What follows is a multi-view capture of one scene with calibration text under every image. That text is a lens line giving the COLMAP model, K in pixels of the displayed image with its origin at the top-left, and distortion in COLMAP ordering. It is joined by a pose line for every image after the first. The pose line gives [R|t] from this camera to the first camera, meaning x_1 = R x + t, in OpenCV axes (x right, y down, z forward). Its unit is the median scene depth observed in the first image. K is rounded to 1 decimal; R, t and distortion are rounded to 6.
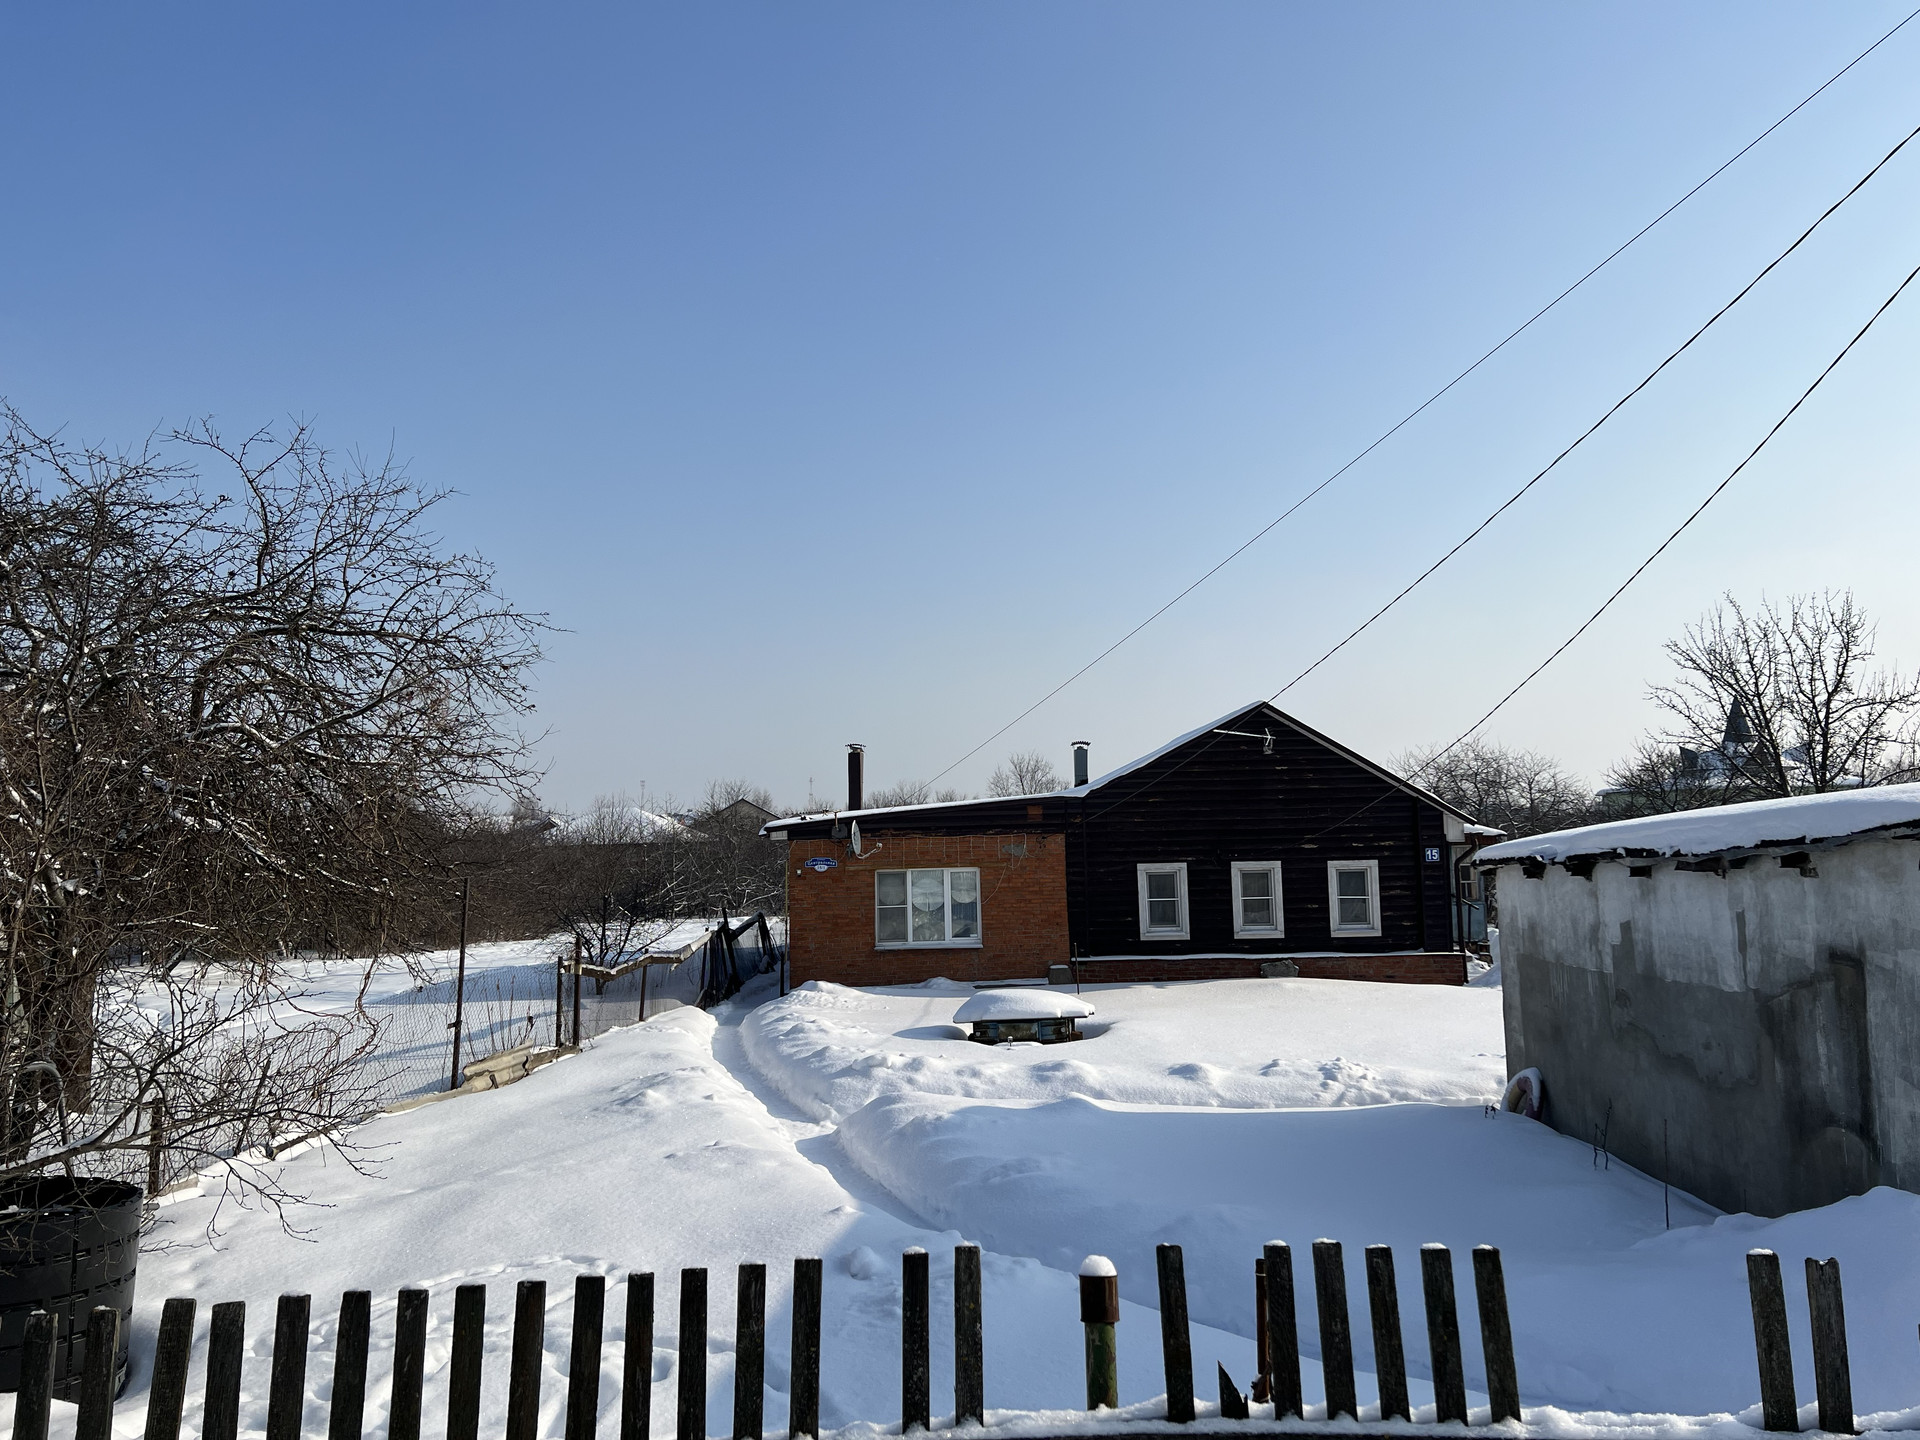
lens RADIAL K [[1431.3, 0, 970.4], [0, 1431.3, 738.7], [0, 0, 1]] dist [0.059883, -0.064276]
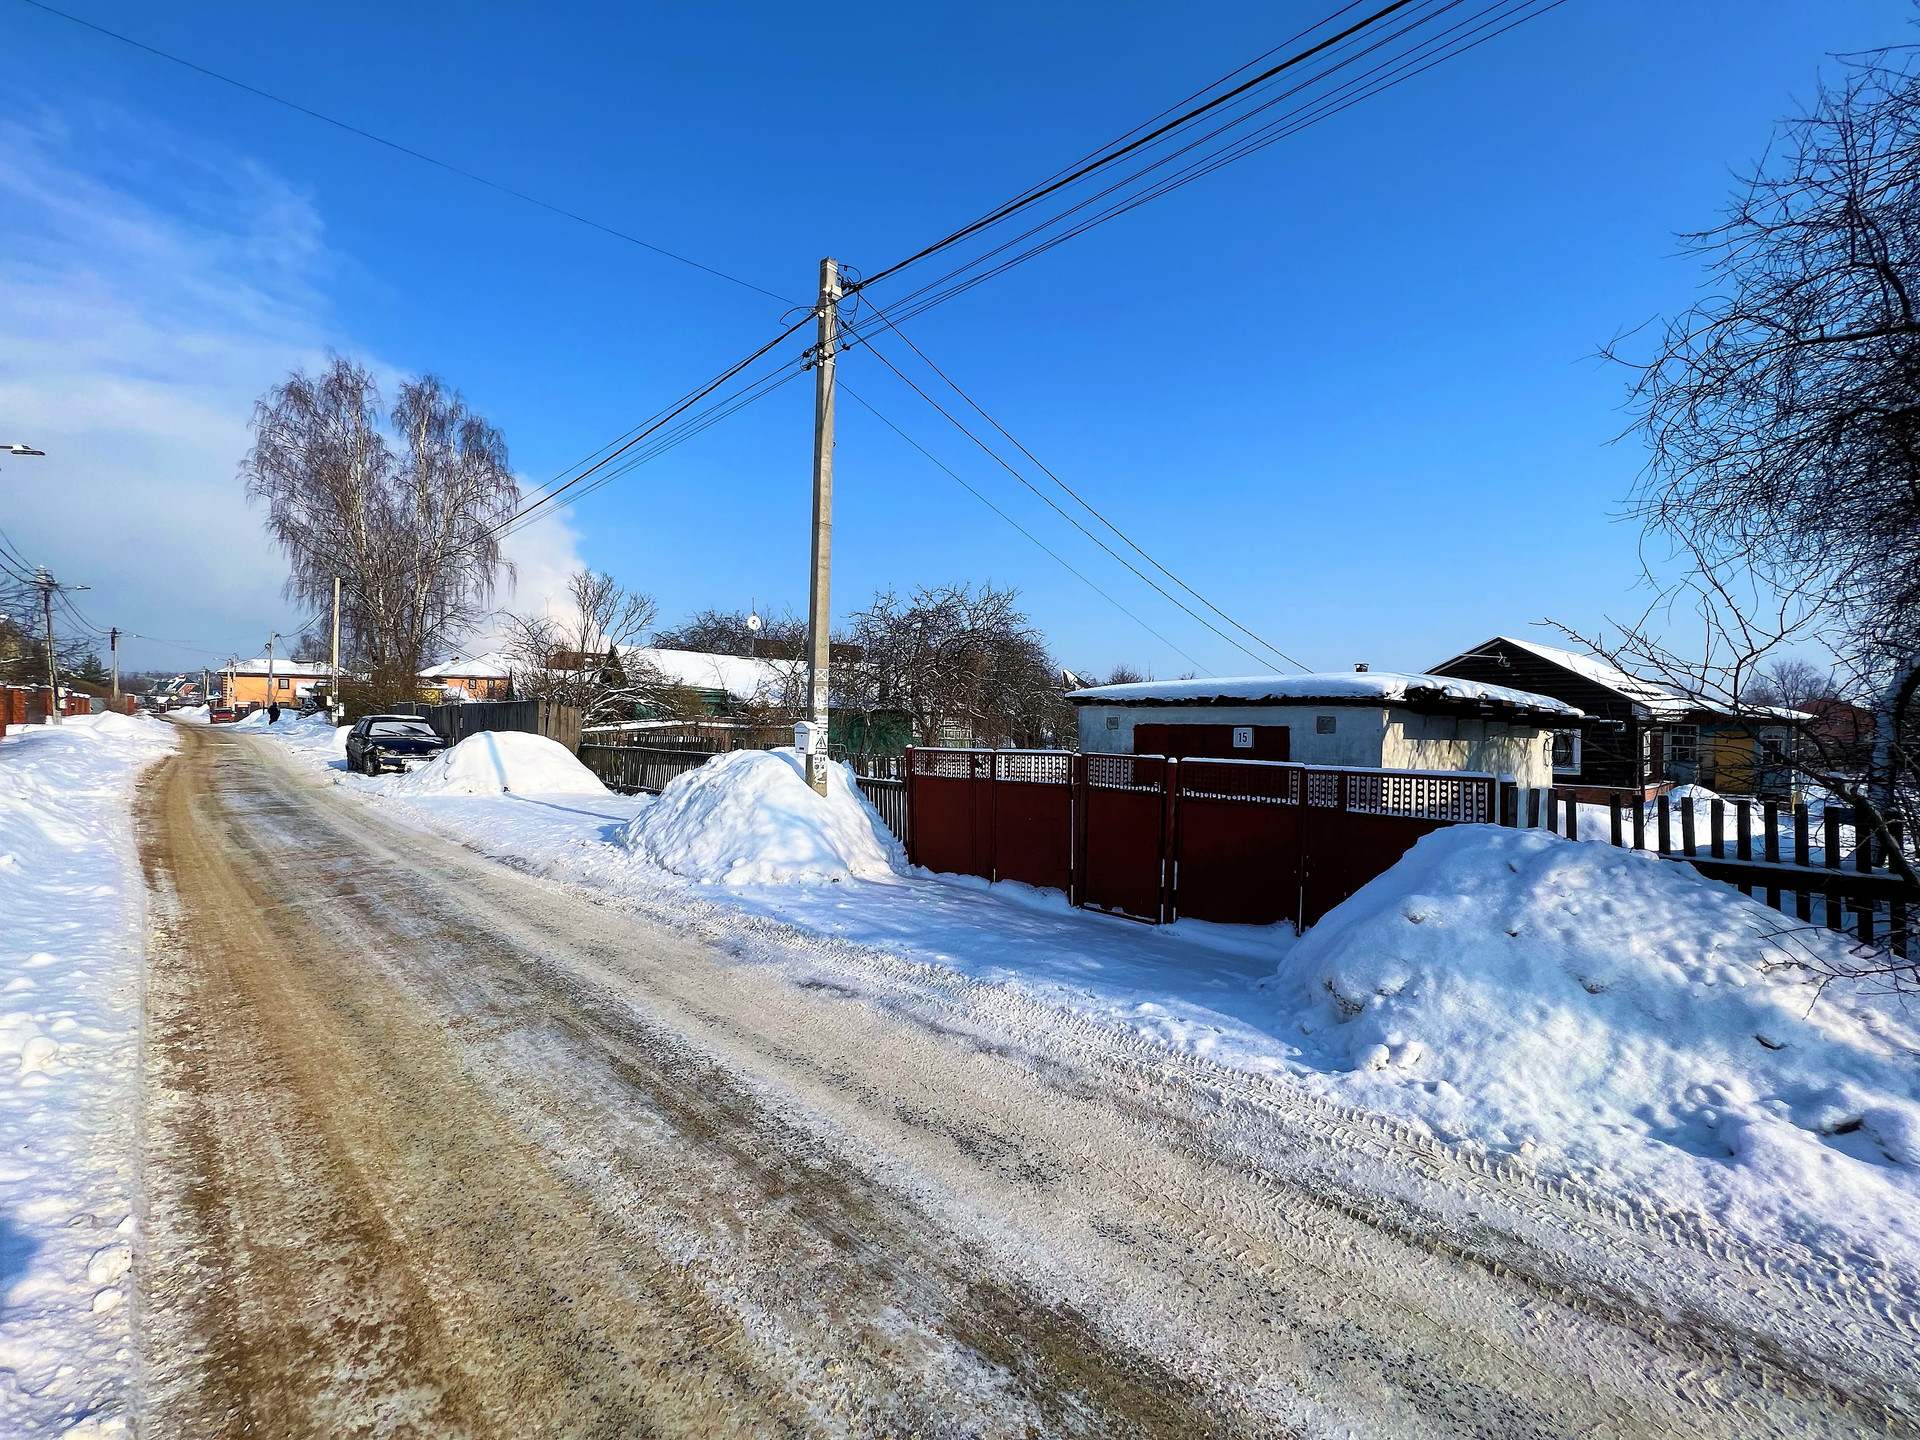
lens RADIAL K [[767.6, 0, 959.2], [0, 767.6, 719.2], [0, 0, 1]] dist [-0.001723, 0.000453]
pose [[0.638779, 0.028789, -0.768852, 0.888099], [0.028979, 0.997690, 0.061434, -0.005943], [0.768845, -0.061523, 0.636469, -0.186560]]
